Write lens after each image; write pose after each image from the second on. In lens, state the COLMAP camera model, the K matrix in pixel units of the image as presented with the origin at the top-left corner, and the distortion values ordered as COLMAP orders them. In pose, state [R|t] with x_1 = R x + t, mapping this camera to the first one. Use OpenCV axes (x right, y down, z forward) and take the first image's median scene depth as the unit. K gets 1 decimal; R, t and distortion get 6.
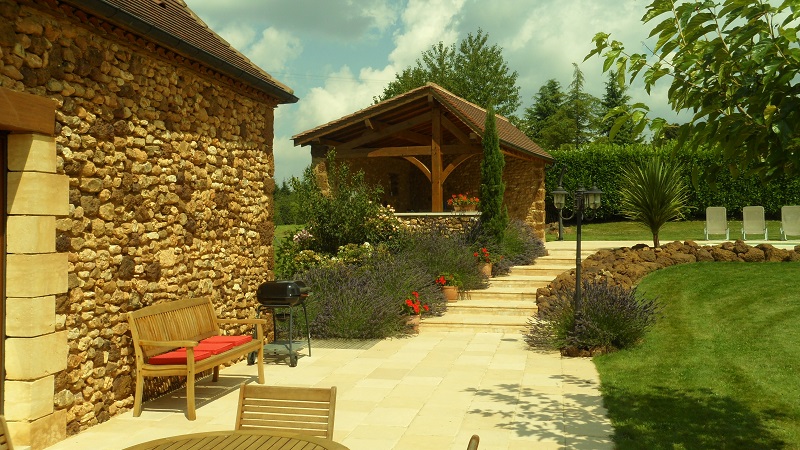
lens RADIAL K [[805.9, 0, 400.0], [0, 805.9, 225.0], [0, 0, 1]] dist [-0.007671, 0.280058]
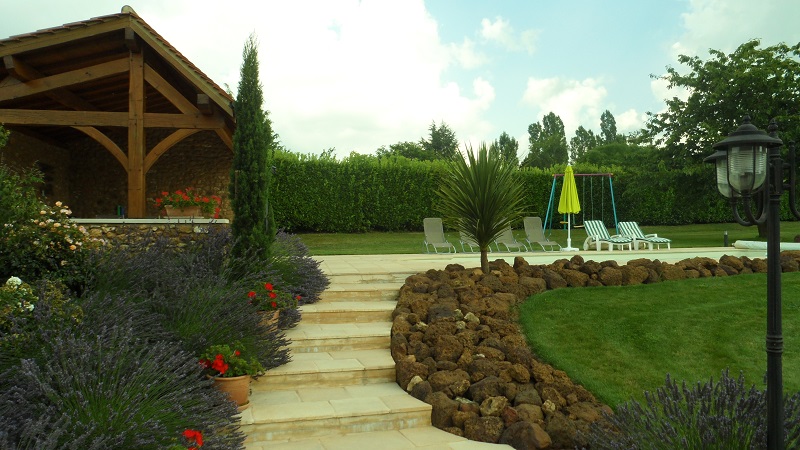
lens RADIAL K [[633.4, 0, 397.7], [0, 633.4, 228.9], [0, 0, 1]] dist [-0.111271, 0.177792]
pose [[0.858833, 0.004774, 0.512233, -0.029890], [0.001018, 0.999939, -0.011026, -0.001820], [-0.512254, 0.009990, 0.858776, 0.483916]]
